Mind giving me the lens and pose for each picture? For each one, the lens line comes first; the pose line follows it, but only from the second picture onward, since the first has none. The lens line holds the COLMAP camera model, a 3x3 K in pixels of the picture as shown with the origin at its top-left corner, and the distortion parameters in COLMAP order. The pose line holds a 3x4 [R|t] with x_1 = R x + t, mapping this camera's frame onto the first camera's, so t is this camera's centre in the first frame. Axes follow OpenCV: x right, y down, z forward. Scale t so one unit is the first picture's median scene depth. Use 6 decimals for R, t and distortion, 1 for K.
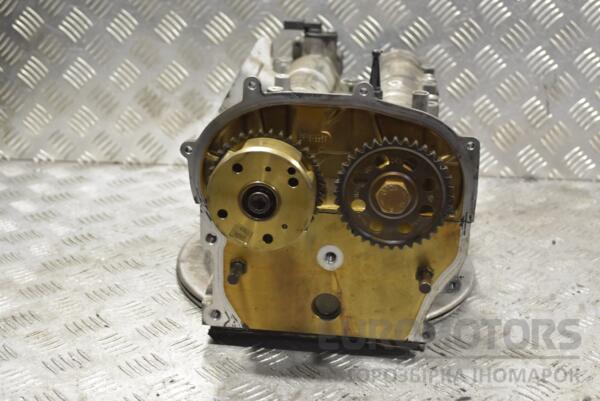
lens RADIAL K [[923.7, 0, 300.0], [0, 923.7, 200.5], [0, 0, 1]] dist [0.004267, -0.046127]
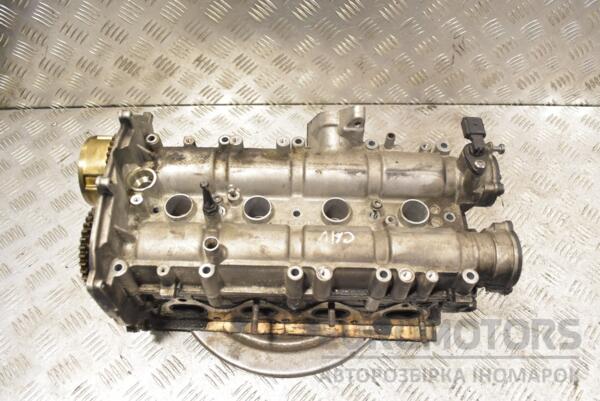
lens RADIAL K [[472.7, 0, 300.3], [0, 472.7, 211.3], [0, 0, 1]] dist [-0.080095, 0.001000]
pose [[0.995654, -0.079273, 0.048873, 0.017712], [0.036182, 0.812851, 0.581347, -0.311688], [-0.085812, -0.577052, 0.812187, 0.399616]]
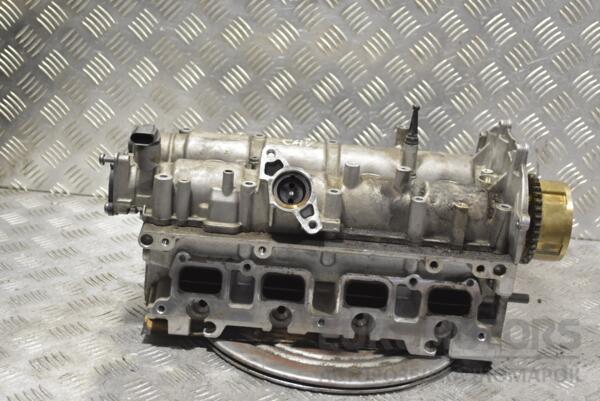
lens RADIAL K [[923.7, 0, 300.0], [0, 923.7, 200.5], [0, 0, 1]] dist [0.004267, -0.046127]
pose [[0.998311, 0.048581, 0.031874, -0.040679], [-0.048599, 0.998818, -0.000237, -0.051769], [-0.031848, -0.001313, 0.999492, -0.065459]]
